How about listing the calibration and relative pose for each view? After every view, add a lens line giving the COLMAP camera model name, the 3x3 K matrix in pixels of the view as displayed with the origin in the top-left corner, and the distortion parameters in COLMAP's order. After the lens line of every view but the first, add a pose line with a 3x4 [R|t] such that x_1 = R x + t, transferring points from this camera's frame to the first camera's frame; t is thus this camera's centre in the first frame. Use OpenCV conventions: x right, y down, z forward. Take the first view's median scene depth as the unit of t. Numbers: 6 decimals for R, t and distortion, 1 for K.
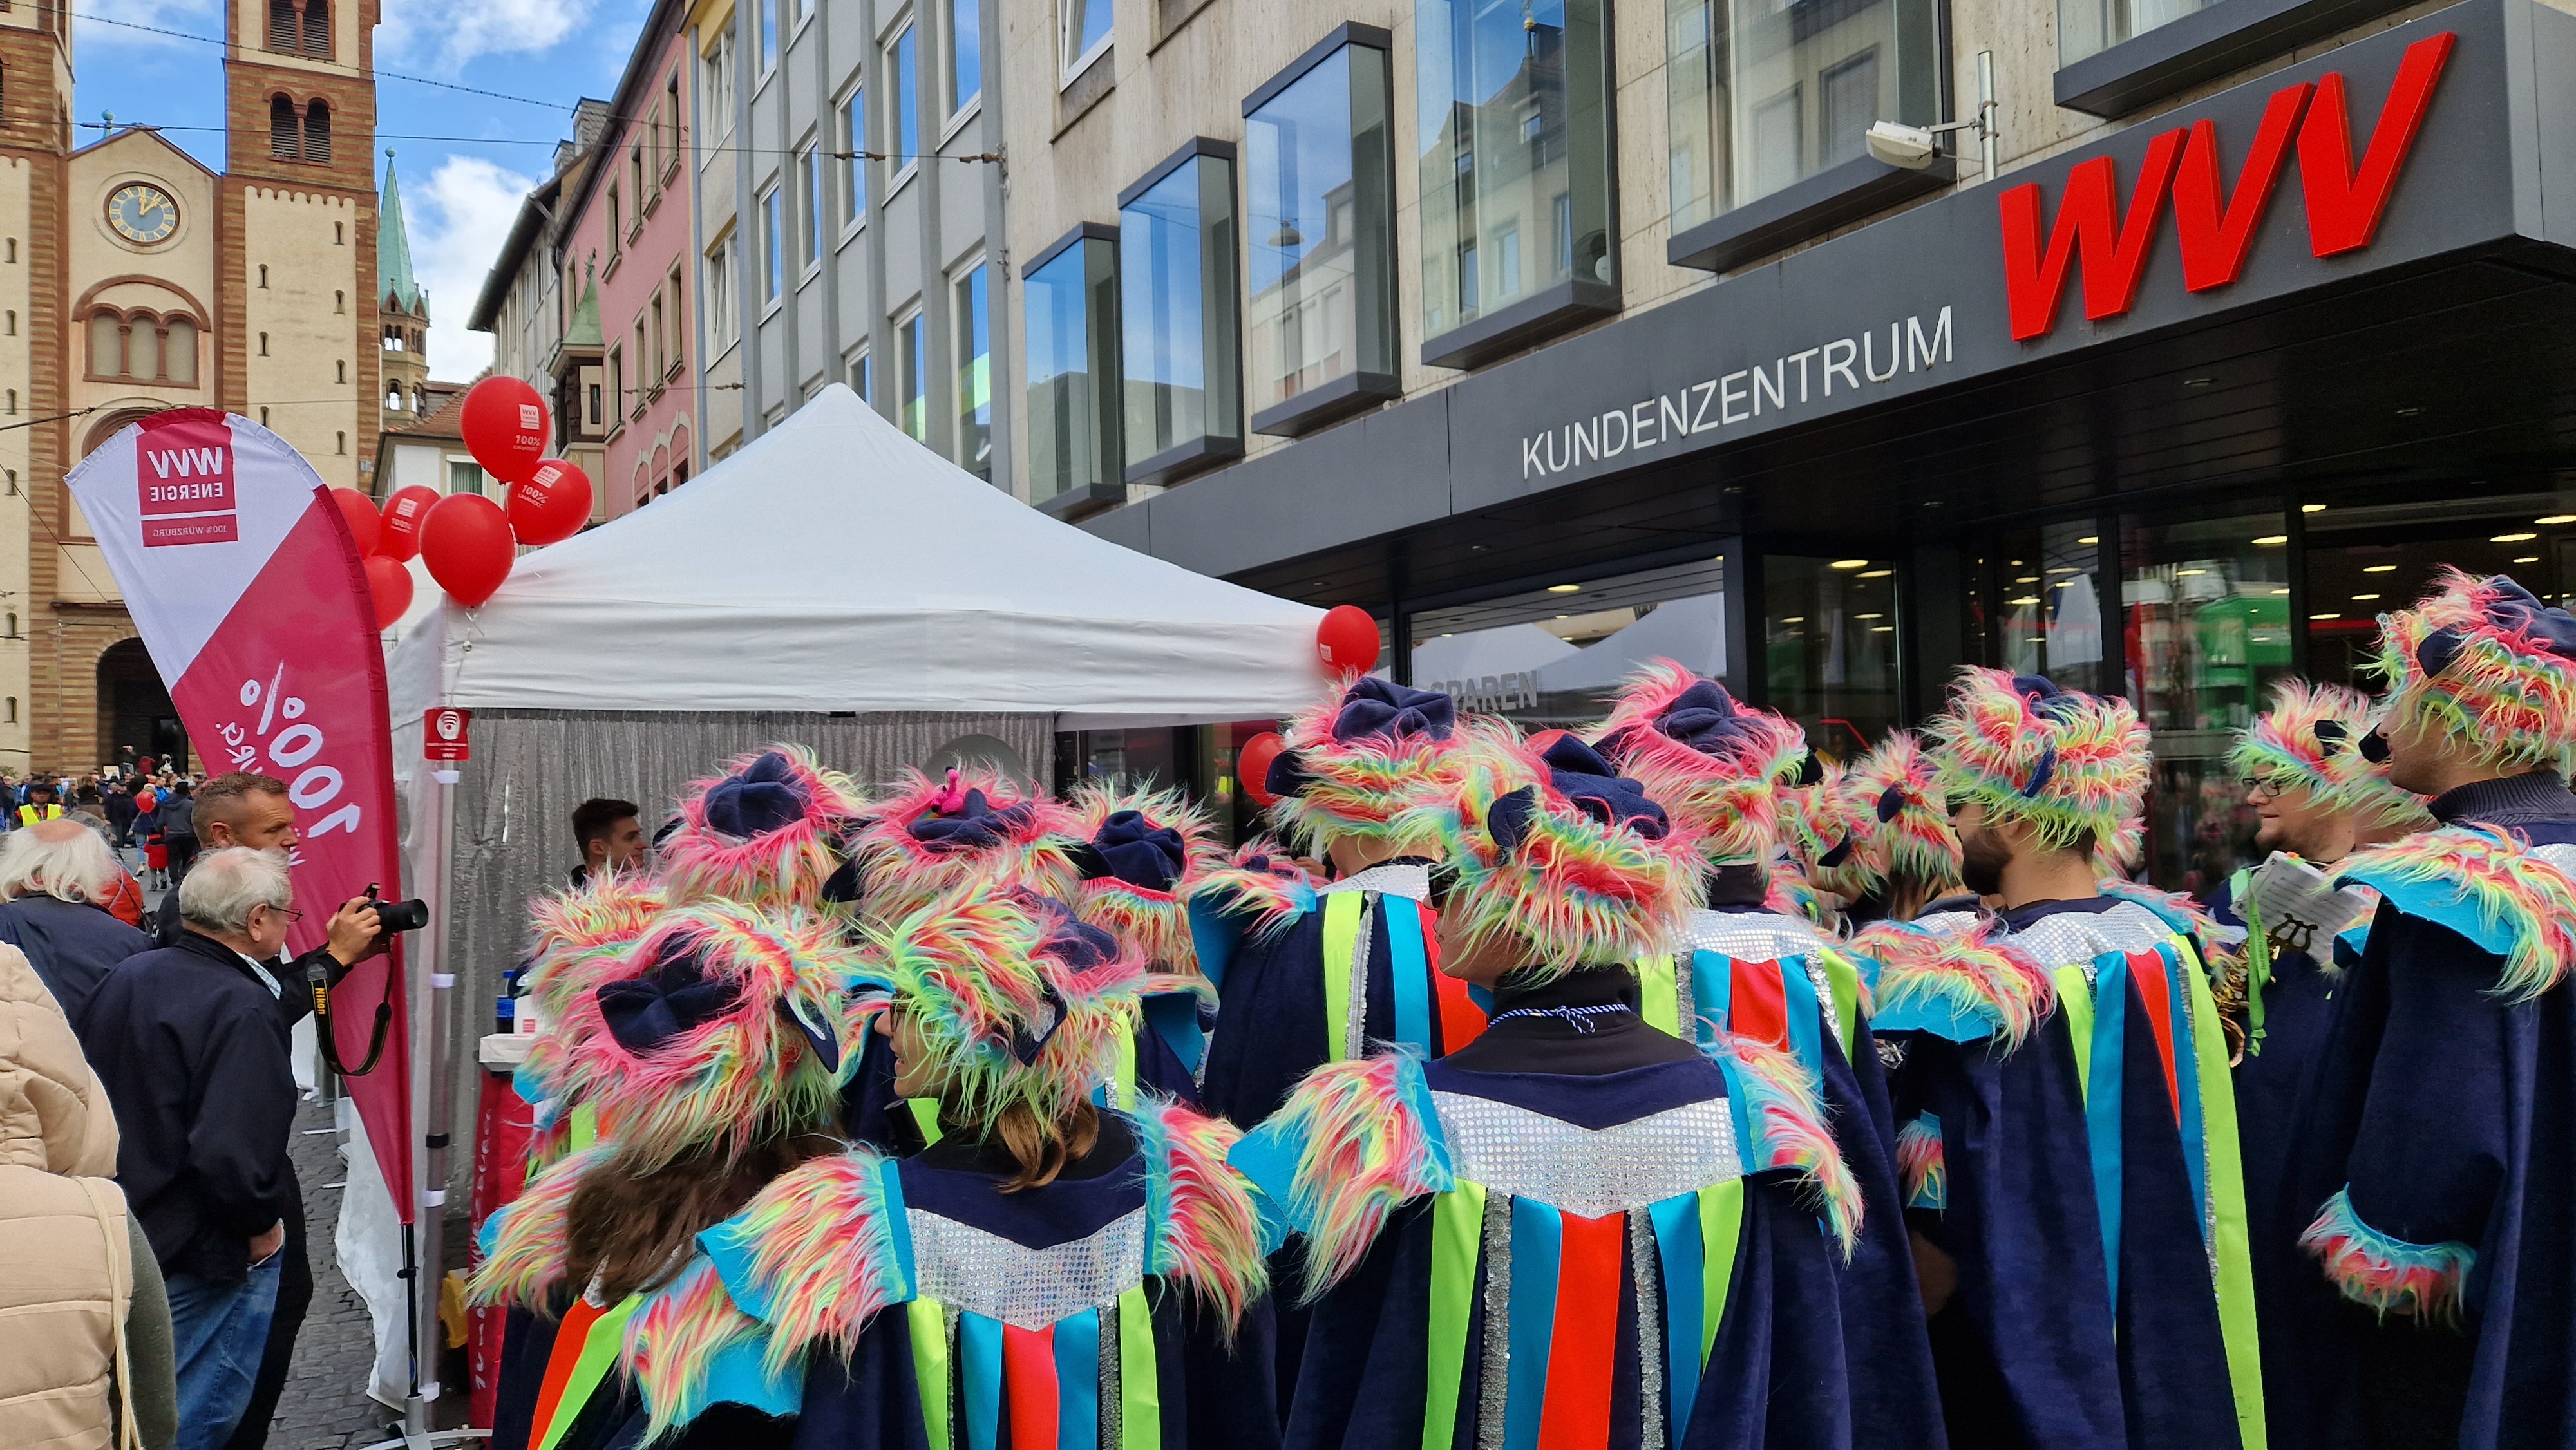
lens RADIAL K [[1703.7, 0, 1294.0], [0, 1703.7, 715.0], [0, 0, 1]] dist [0.069702, -0.060596]
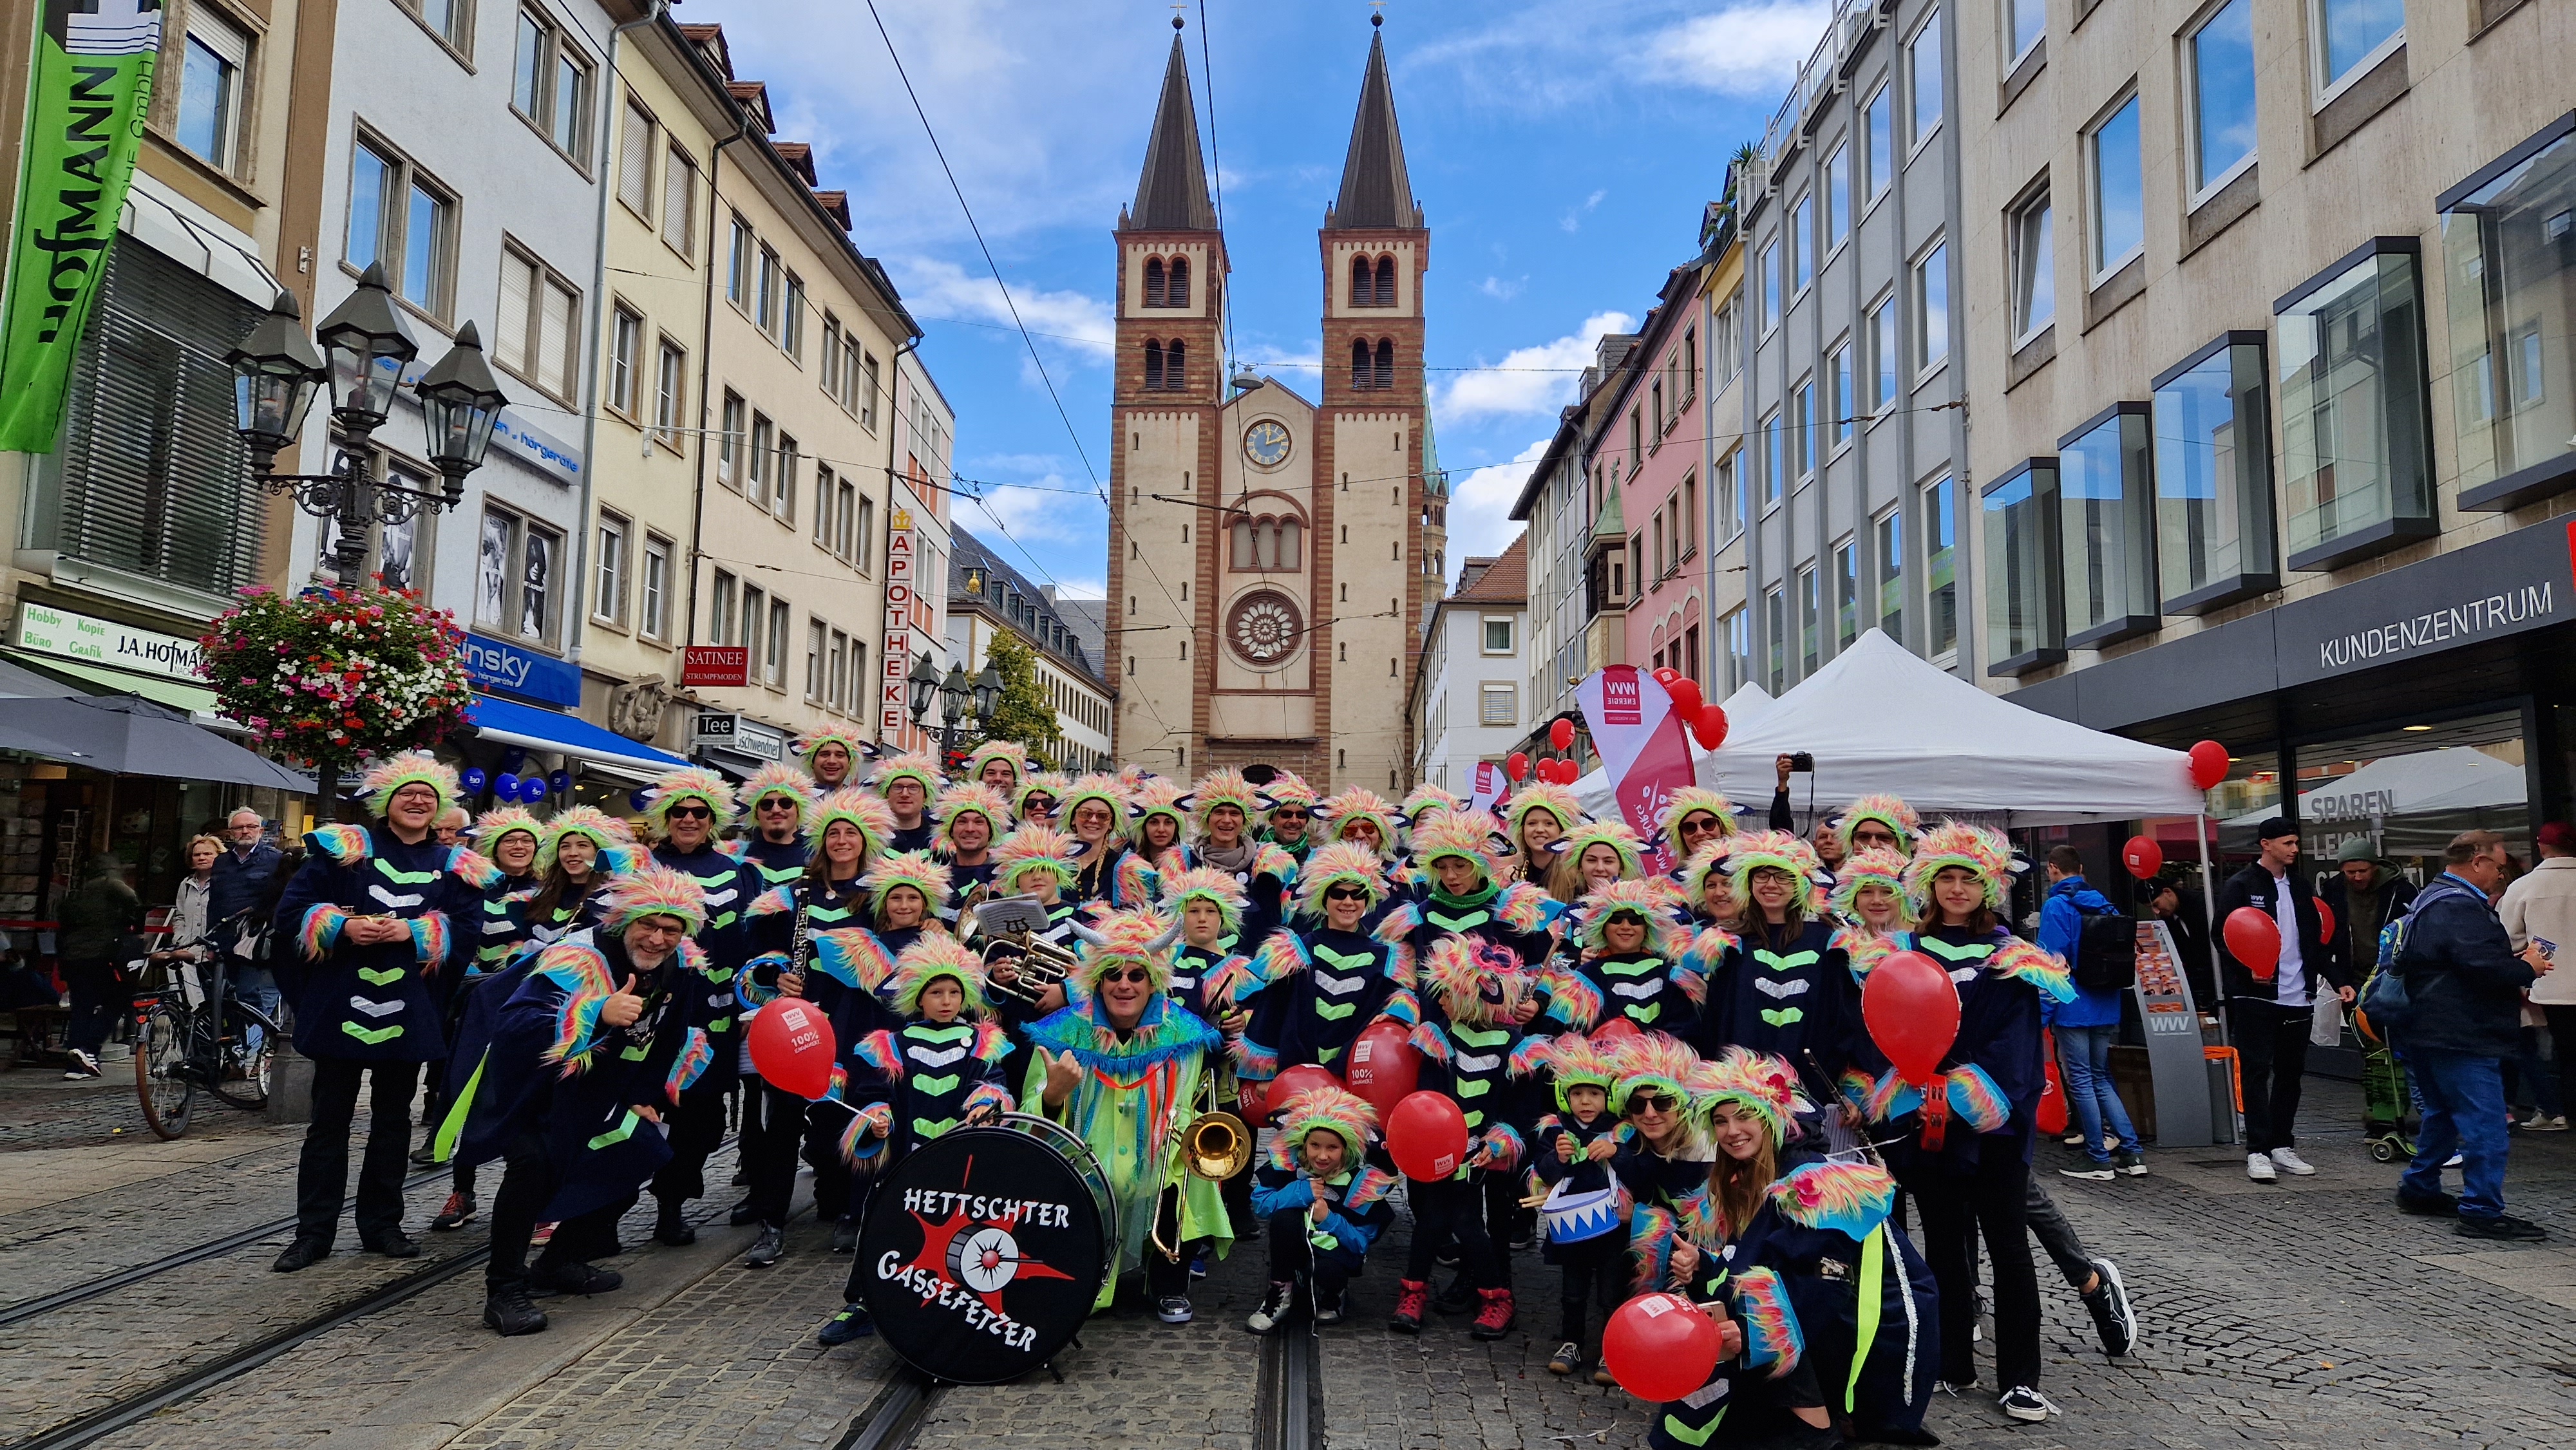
lens RADIAL K [[1695.7, 0, 1313.2], [0, 1695.7, 719.0], [0, 0, 1]] dist [0.072046, -0.066778]
pose [[0.863955, -0.018390, -0.503234, 0.027500], [-0.016328, 0.997784, -0.064495, 0.006115], [0.503305, 0.063937, 0.861740, -0.182993]]
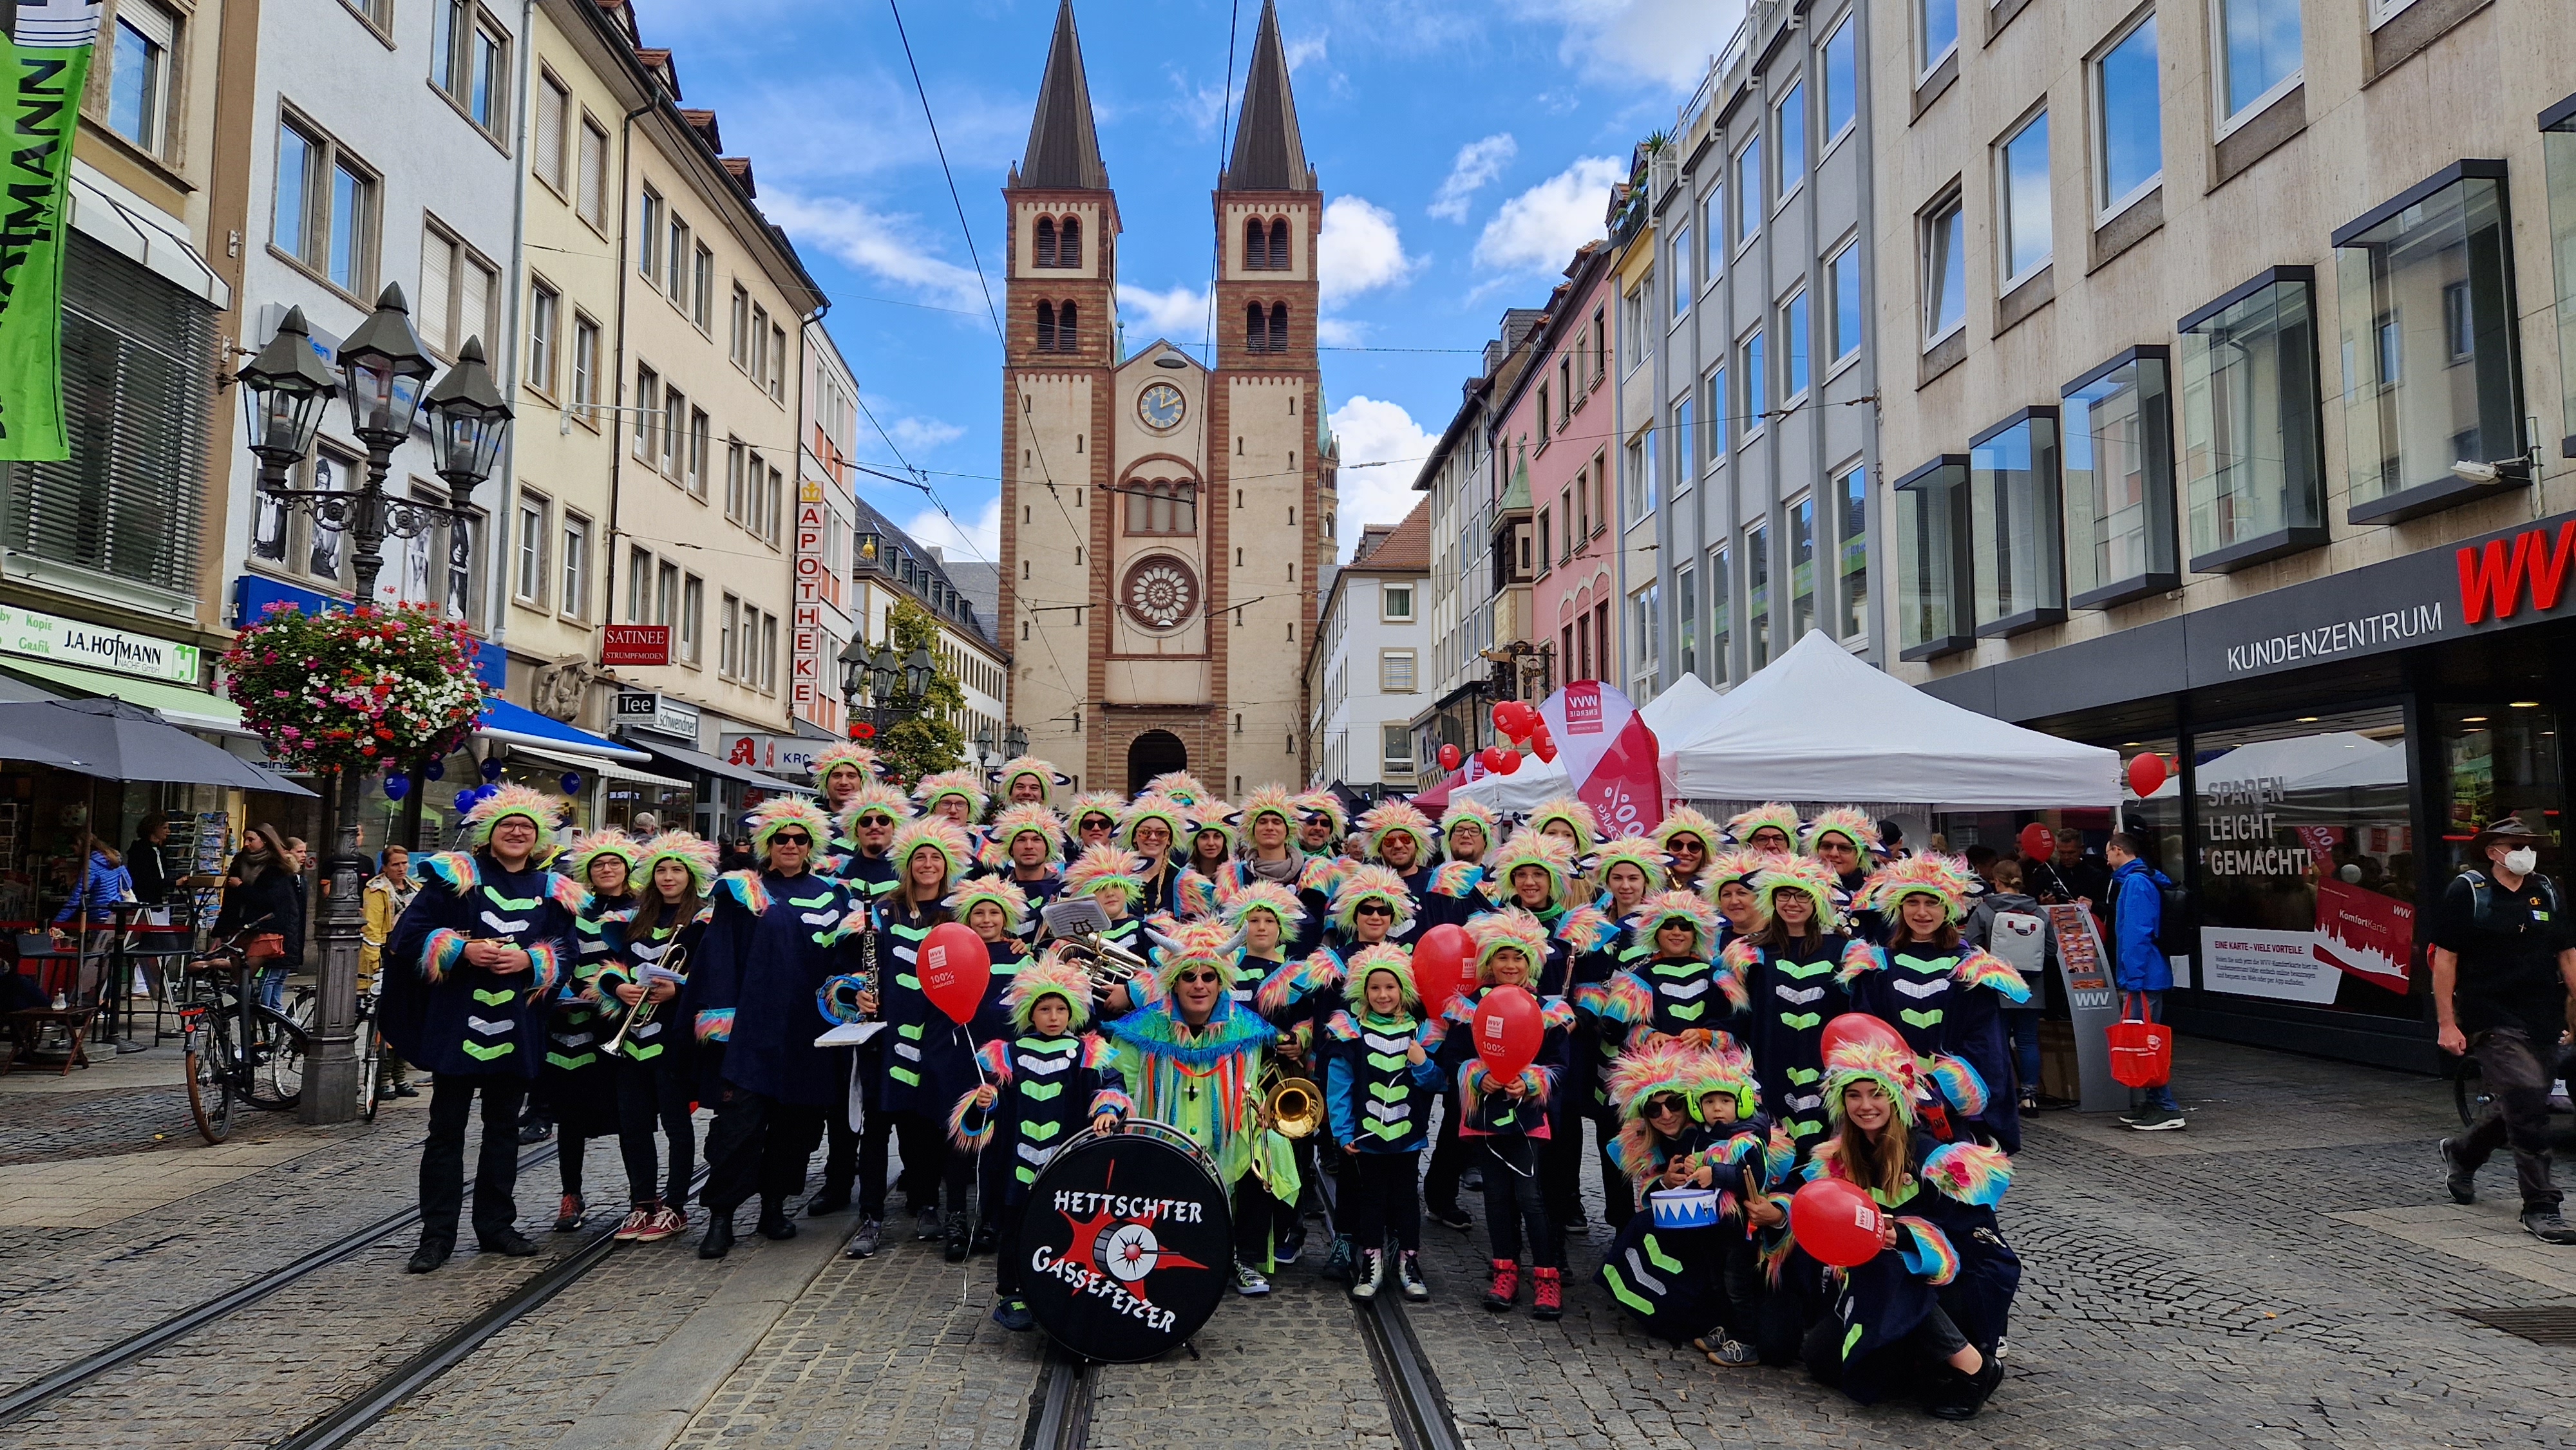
lens RADIAL K [[1703.7, 0, 1294.0], [0, 1703.7, 715.0], [0, 0, 1]] dist [0.069702, -0.060596]
pose [[0.891266, -0.012175, -0.453317, 0.017814], [-0.008508, 0.999015, -0.043560, -0.001910], [0.453400, 0.042680, 0.890285, -0.212129]]
